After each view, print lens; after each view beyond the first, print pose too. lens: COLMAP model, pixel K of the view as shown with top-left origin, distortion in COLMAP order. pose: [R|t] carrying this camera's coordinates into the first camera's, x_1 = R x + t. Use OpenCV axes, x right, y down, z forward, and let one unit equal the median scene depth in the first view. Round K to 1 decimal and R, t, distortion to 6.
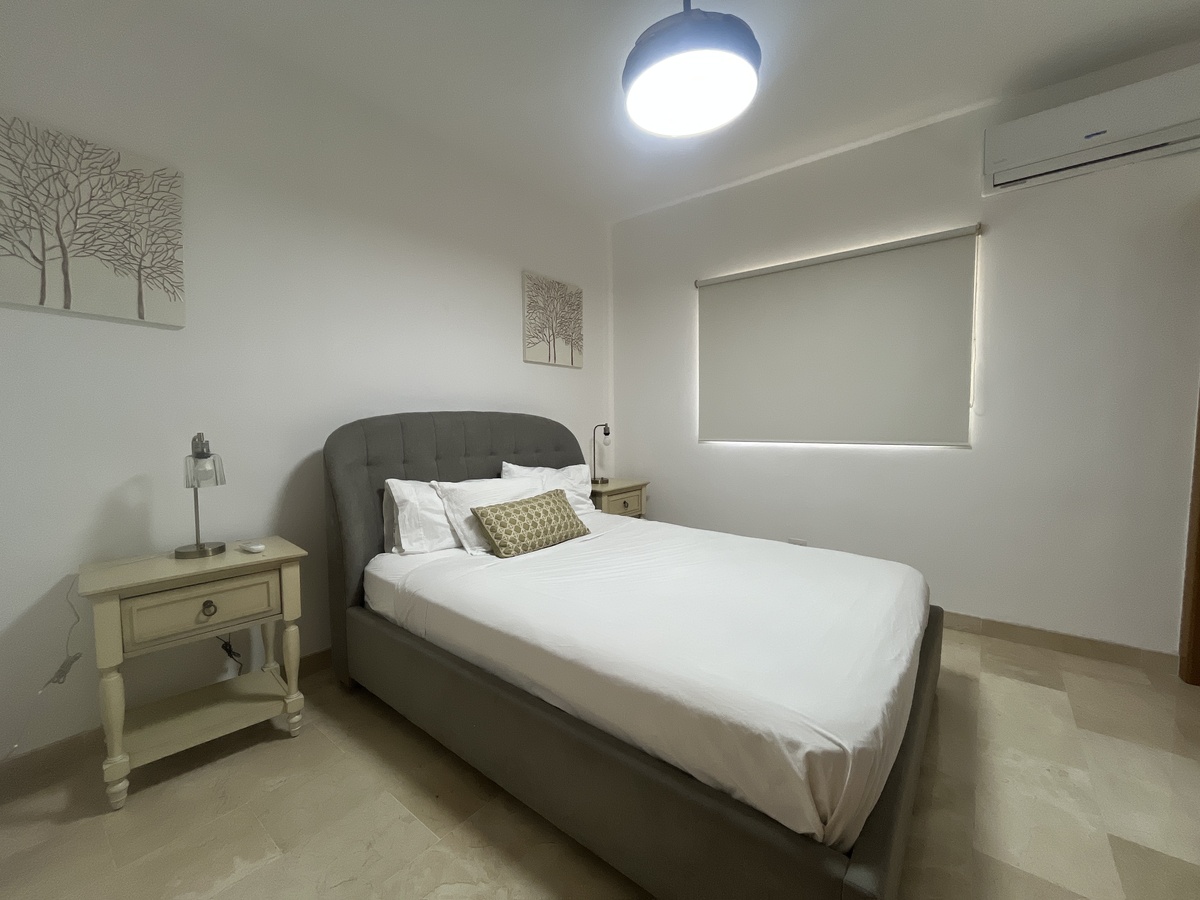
lens RADIAL K [[488.5, 0, 602.5], [0, 488.5, 450.4], [0, 0, 1]] dist [-0.002699, 0.000051]
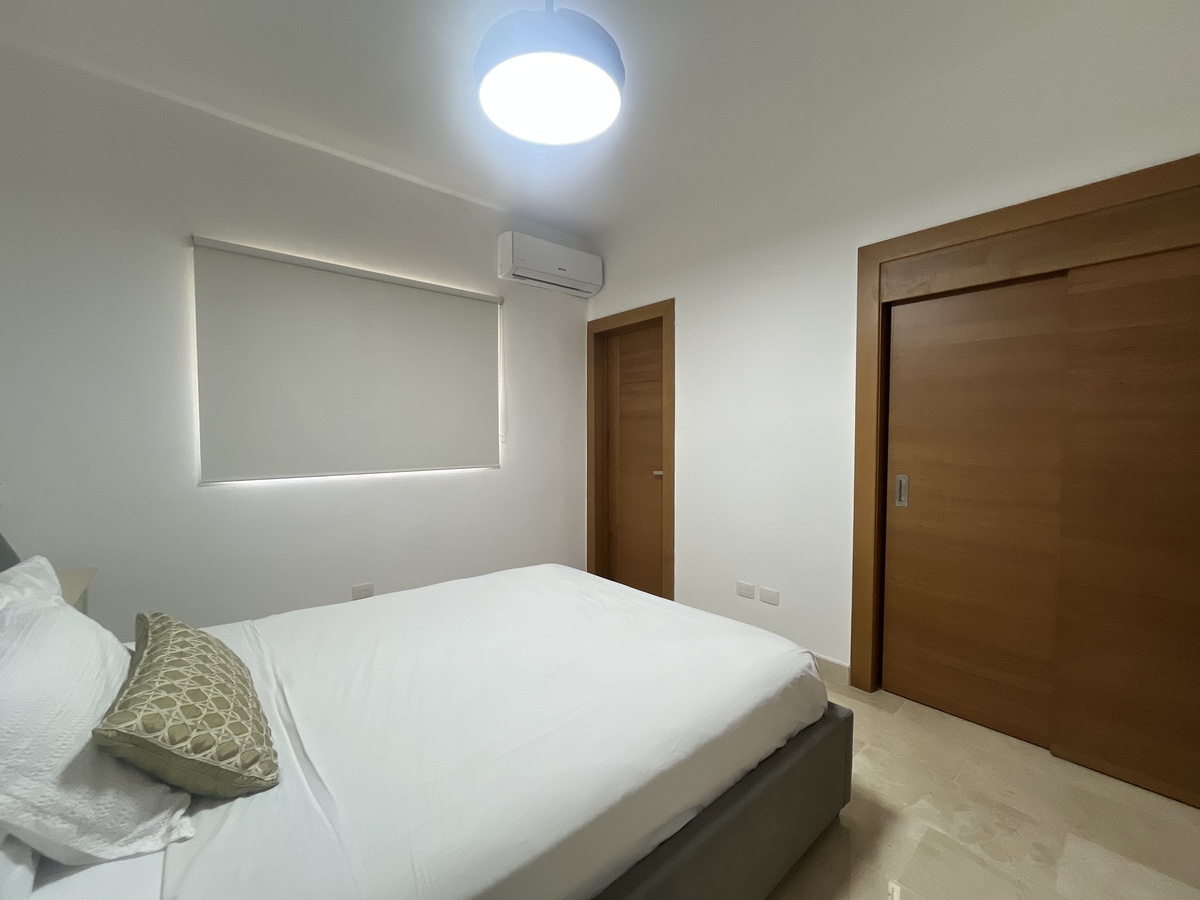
lens RADIAL K [[488.5, 0, 603.9], [0, 488.5, 446.2], [0, 0, 1]] dist [-0.002699, 0.000051]
pose [[0.182683, -0.018336, 0.983001, -0.467237], [0.060487, 0.998142, 0.007377, -0.055359], [-0.981309, 0.058111, 0.183452, 0.497686]]
